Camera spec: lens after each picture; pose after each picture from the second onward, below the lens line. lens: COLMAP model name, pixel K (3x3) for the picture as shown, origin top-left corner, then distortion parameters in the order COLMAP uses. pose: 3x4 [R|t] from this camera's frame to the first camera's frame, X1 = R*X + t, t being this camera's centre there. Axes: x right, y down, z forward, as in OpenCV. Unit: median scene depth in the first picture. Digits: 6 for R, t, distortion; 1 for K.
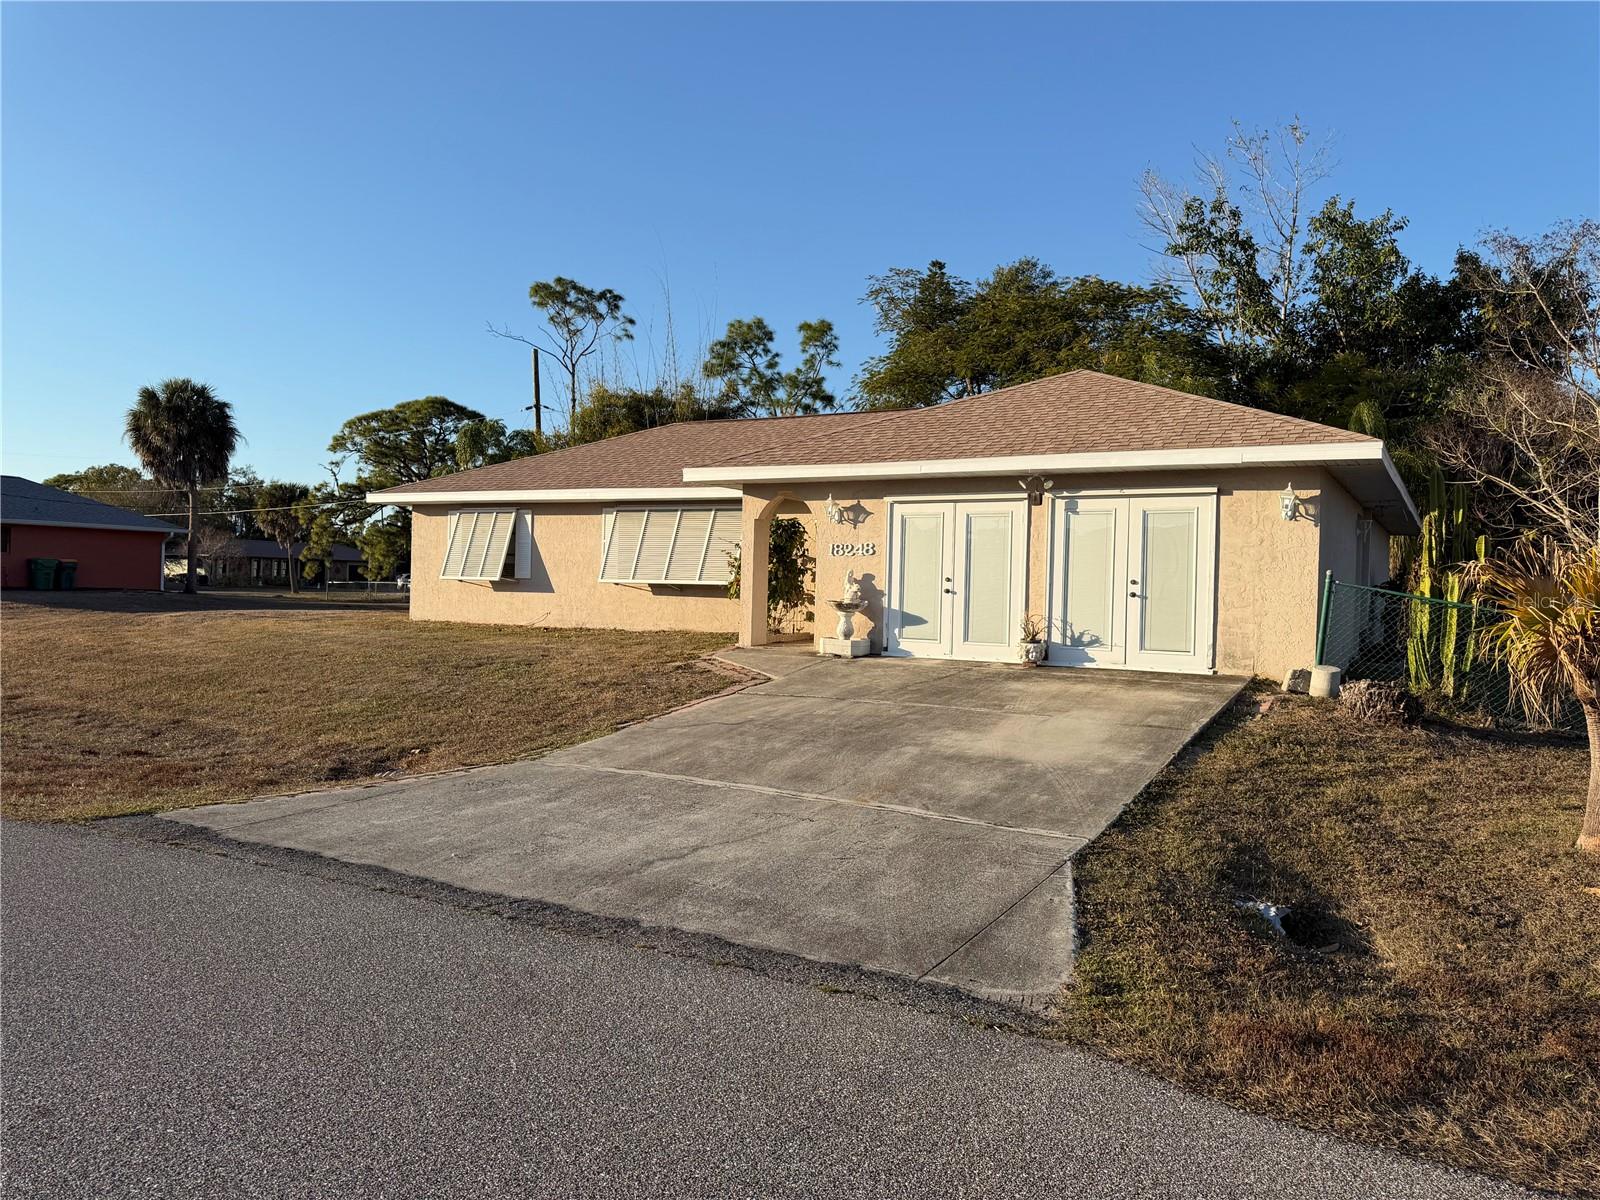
lens RADIAL K [[1098.3, 0, 796.3], [0, 1098.3, 590.6], [0, 0, 1]] dist [0.171634, -0.326676]
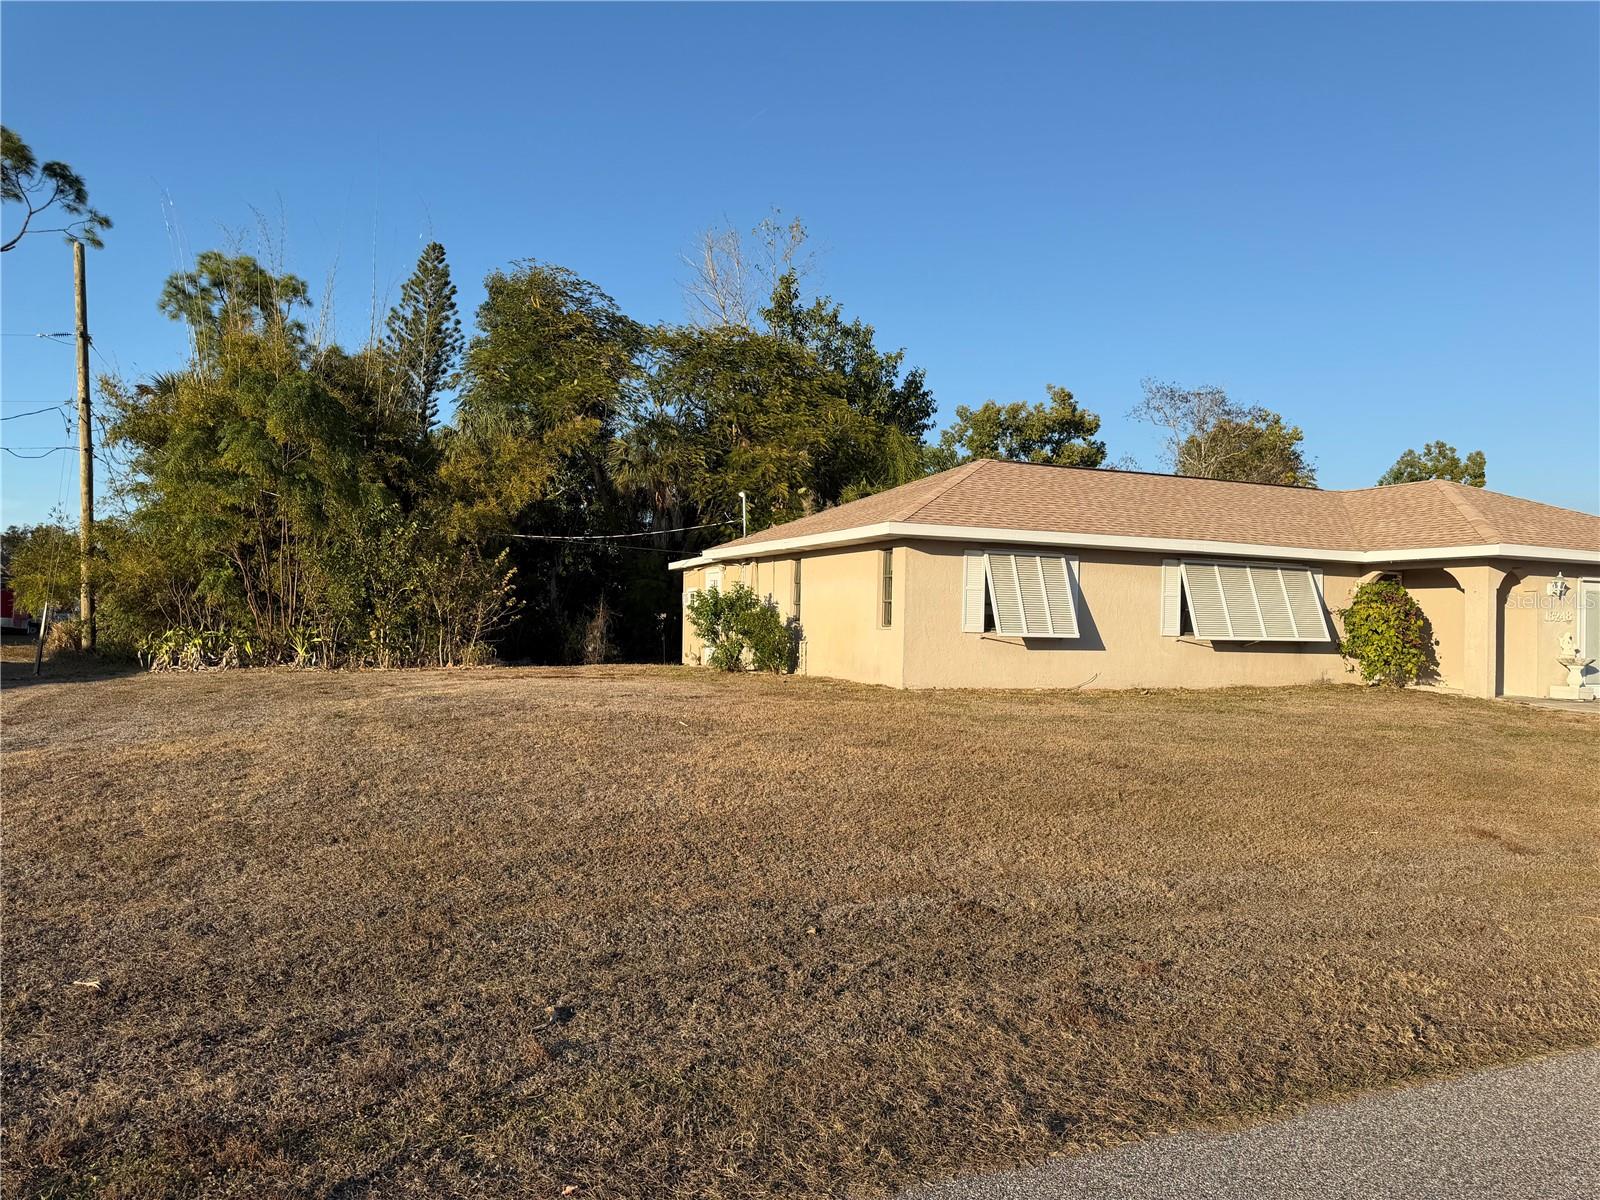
lens RADIAL K [[1109.1, 0, 800.0], [0, 1109.1, 600.0], [0, 0, 1]] dist [0.057125, -0.066509]
pose [[0.602389, 0.009659, 0.798144, -1.199204], [-0.004311, 0.999952, -0.008848, -0.033183], [-0.798191, 0.001890, 0.602401, 0.733699]]
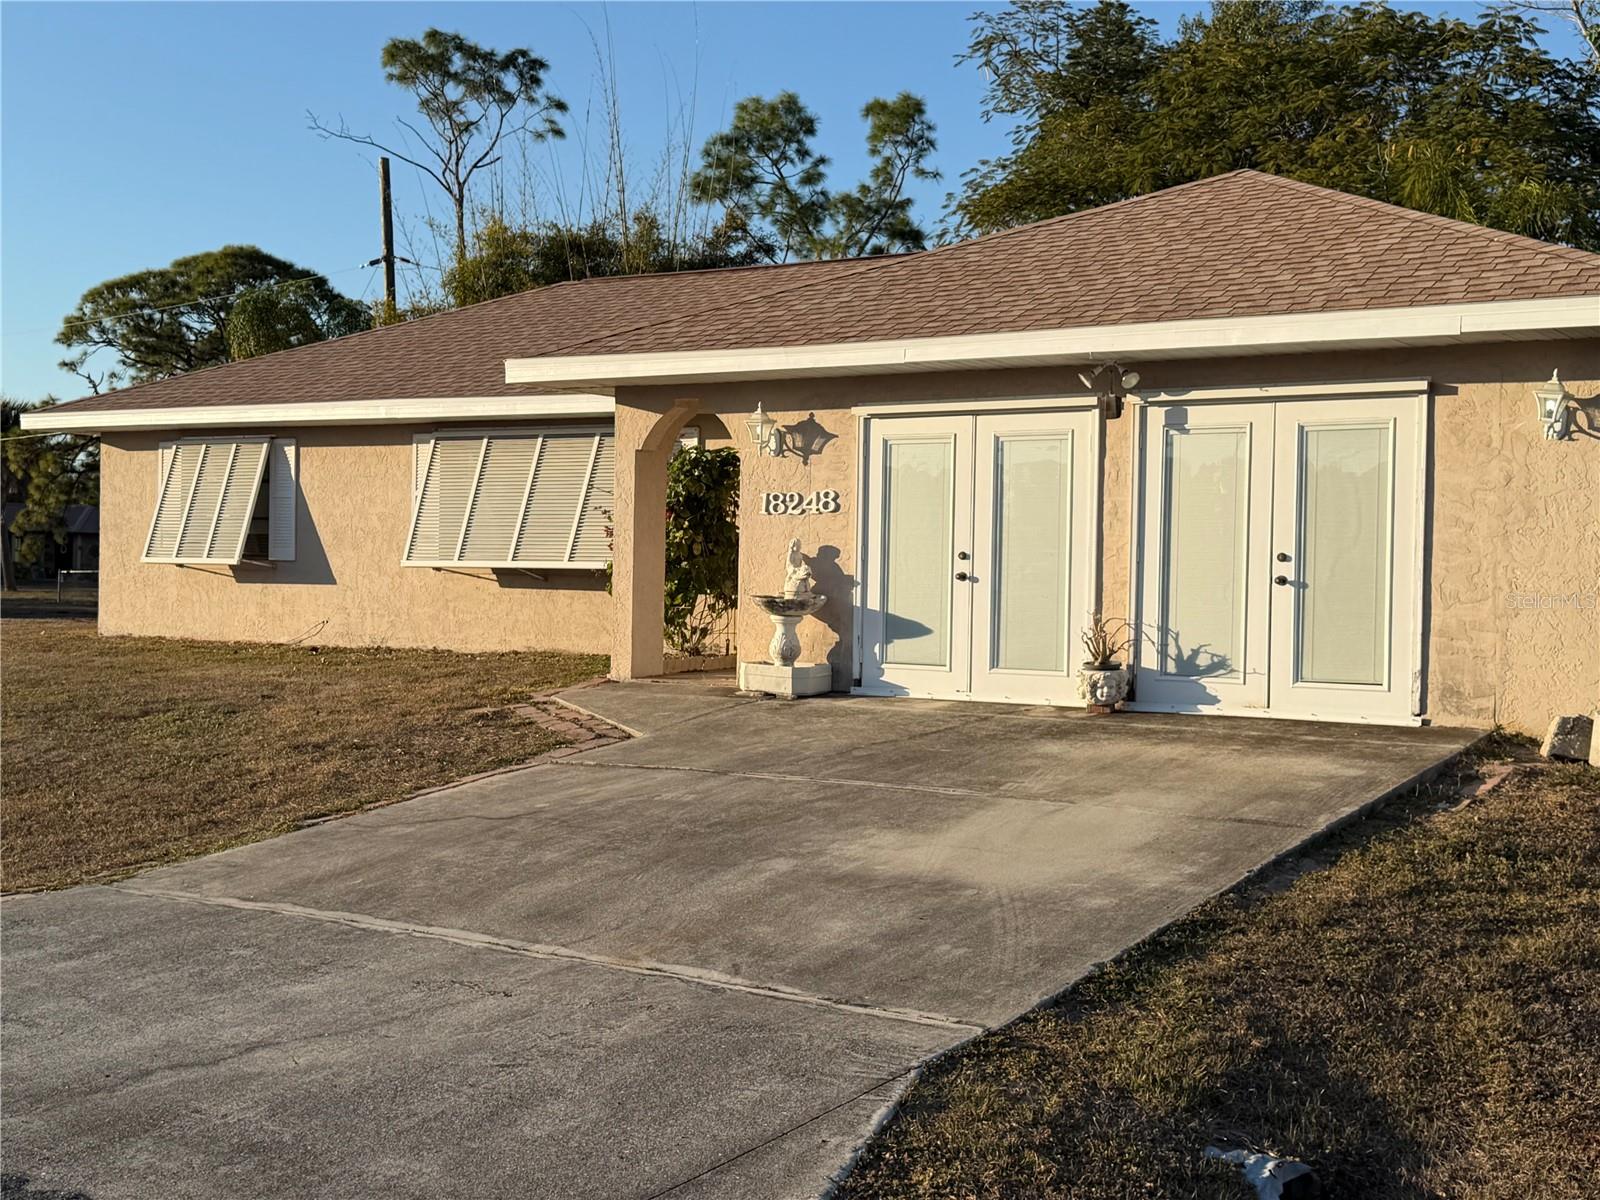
lens RADIAL K [[1945.3, 0, 800.0], [0, 1945.3, 600.0], [0, 0, 1]] dist [0.181702, -0.347084]
pose [[0.998205, -0.005848, -0.059610, 0.086736], [0.006388, 0.999940, 0.008872, 0.002286], [0.059555, -0.009237, 0.998182, 0.017888]]
